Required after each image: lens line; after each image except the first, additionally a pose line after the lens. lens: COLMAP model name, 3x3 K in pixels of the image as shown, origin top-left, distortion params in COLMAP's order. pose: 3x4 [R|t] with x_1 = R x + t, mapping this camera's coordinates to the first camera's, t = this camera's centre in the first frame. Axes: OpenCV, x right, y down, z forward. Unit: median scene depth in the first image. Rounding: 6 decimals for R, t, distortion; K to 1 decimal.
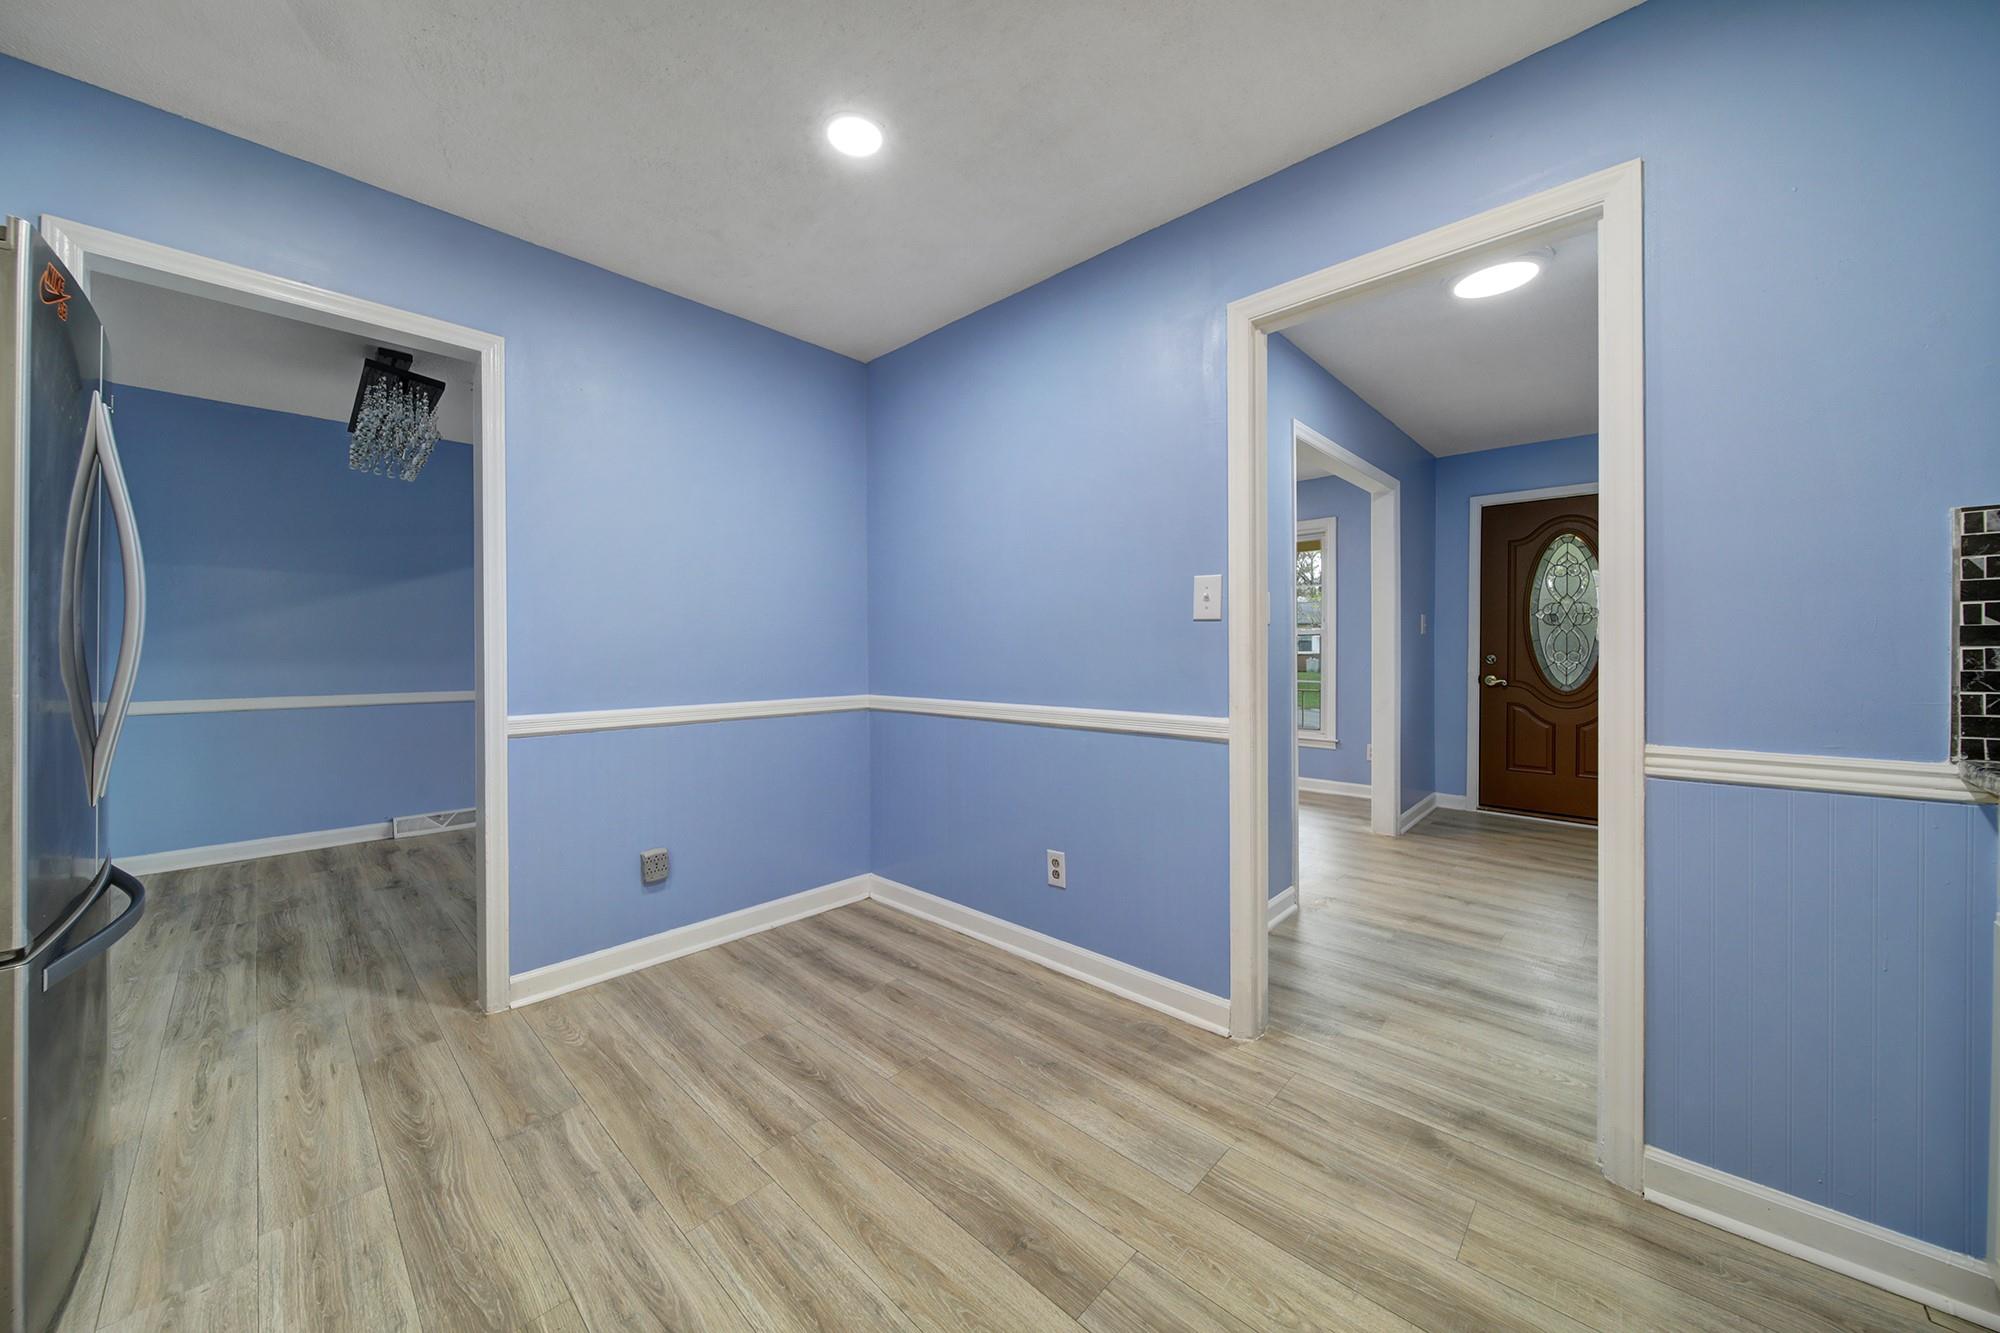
lens RADIAL K [[705.5, 0, 1000.4], [0, 705.5, 654.0], [0, 0, 1]] dist [-0.001518, -0.000460]
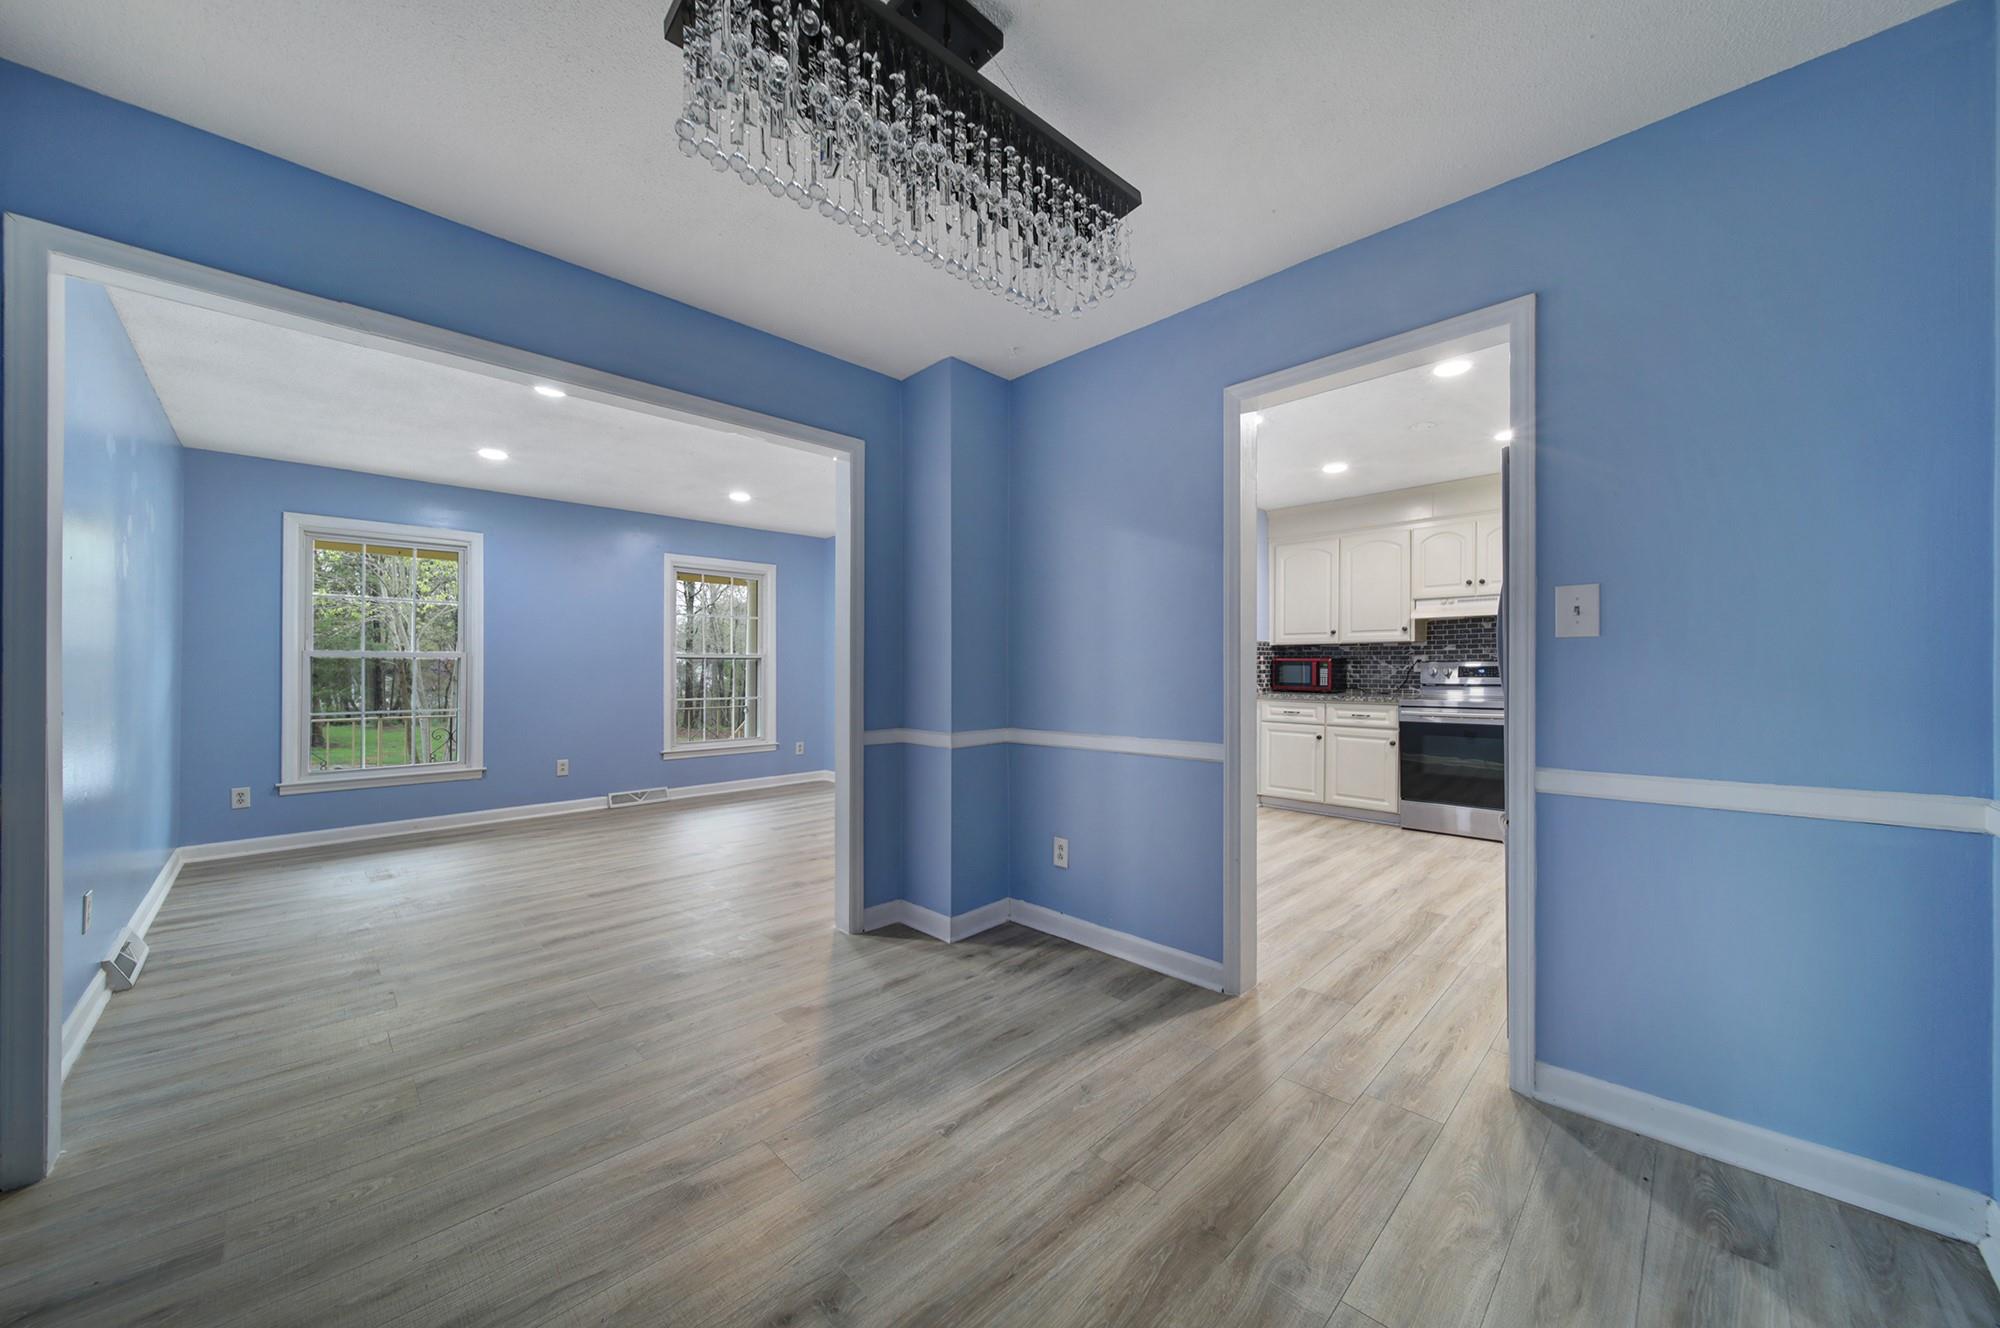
lens RADIAL K [[706.6, 0, 1000.1], [0, 706.6, 670.4], [0, 0, 1]] dist [-0.002157, -0.000269]
pose [[0.031540, 0.006928, 0.999478, -2.180231], [0.010579, 0.999918, -0.007265, 0.004599], [-0.999447, 0.010803, 0.031464, 1.583523]]
